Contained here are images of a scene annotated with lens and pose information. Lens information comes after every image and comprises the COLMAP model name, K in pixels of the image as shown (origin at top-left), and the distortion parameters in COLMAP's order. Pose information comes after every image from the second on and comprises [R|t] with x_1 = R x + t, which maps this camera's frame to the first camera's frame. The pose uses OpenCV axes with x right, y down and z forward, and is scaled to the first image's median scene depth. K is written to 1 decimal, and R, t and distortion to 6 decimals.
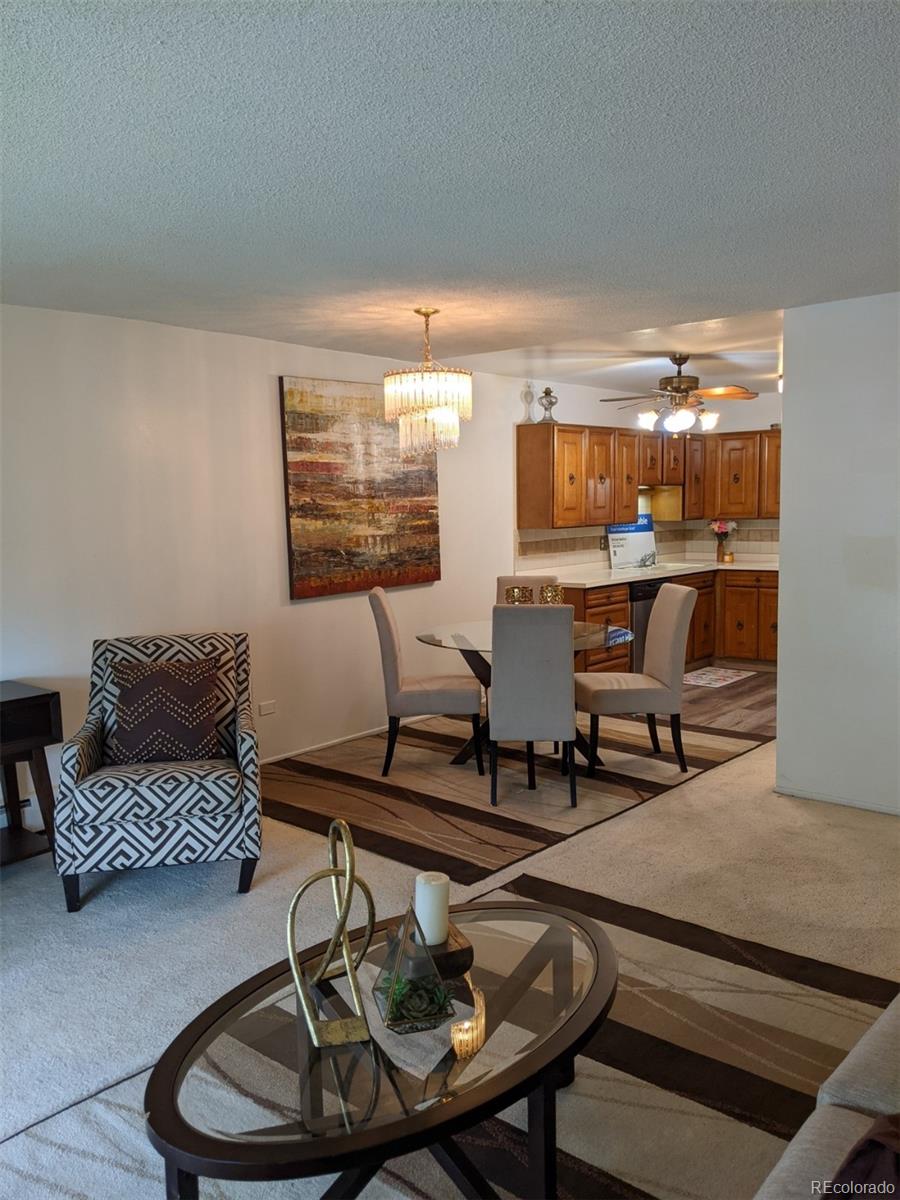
lens RADIAL K [[957.7, 0, 450.0], [0, 957.7, 600.0], [0, 0, 1]] dist [0.130290, -0.260695]
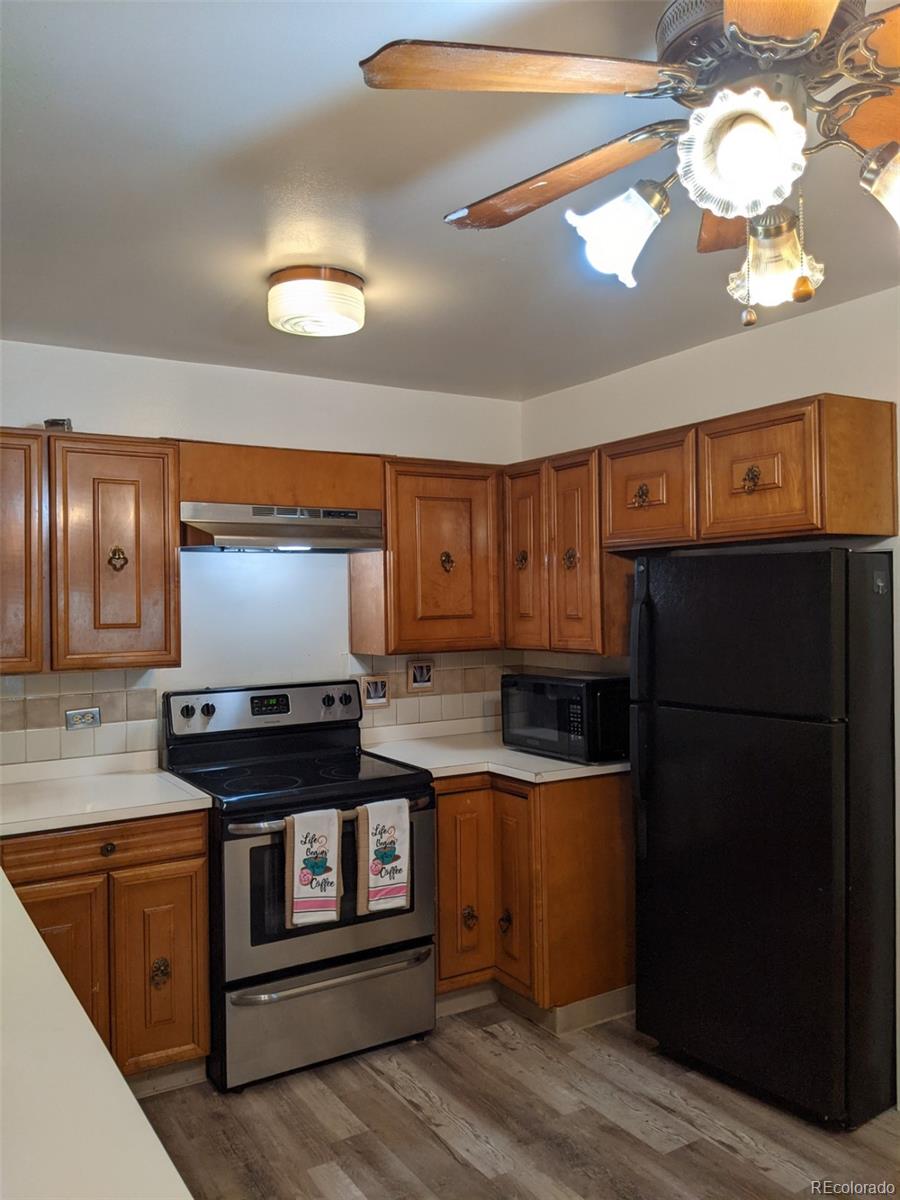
lens RADIAL K [[957.7, 0, 450.0], [0, 957.7, 600.0], [0, 0, 1]] dist [0.130290, -0.260695]
pose [[0.308697, 0.011430, 0.951092, 0.027348], [0.101807, 0.993786, -0.044987, -0.079457], [-0.945696, 0.110715, 0.305615, 0.747855]]
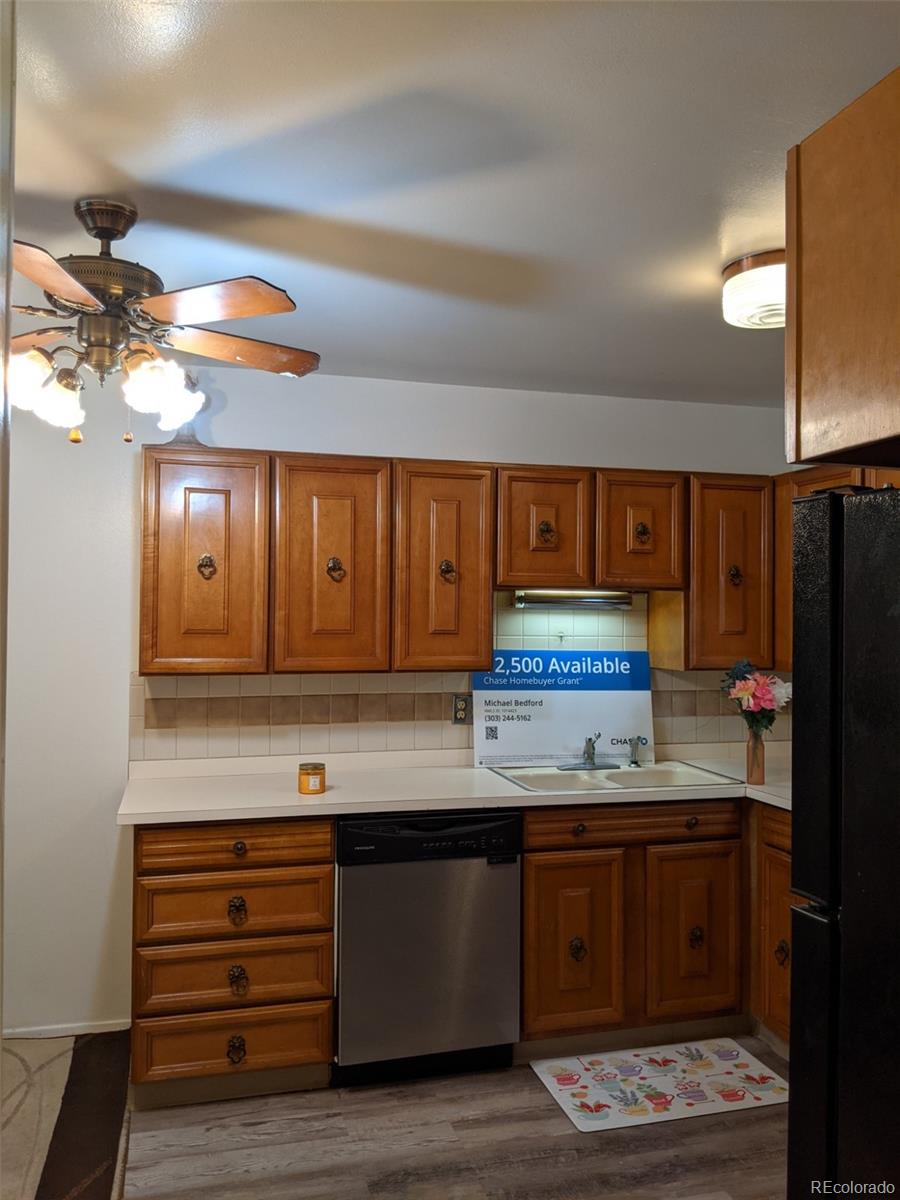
lens RADIAL K [[957.7, 0, 450.0], [0, 957.7, 600.0], [0, 0, 1]] dist [0.130290, -0.260695]
pose [[0.829682, 0.016740, -0.557986, 0.400335], [-0.081108, 0.992559, -0.090824, -0.066965], [0.552313, 0.120612, 0.824865, 0.589242]]
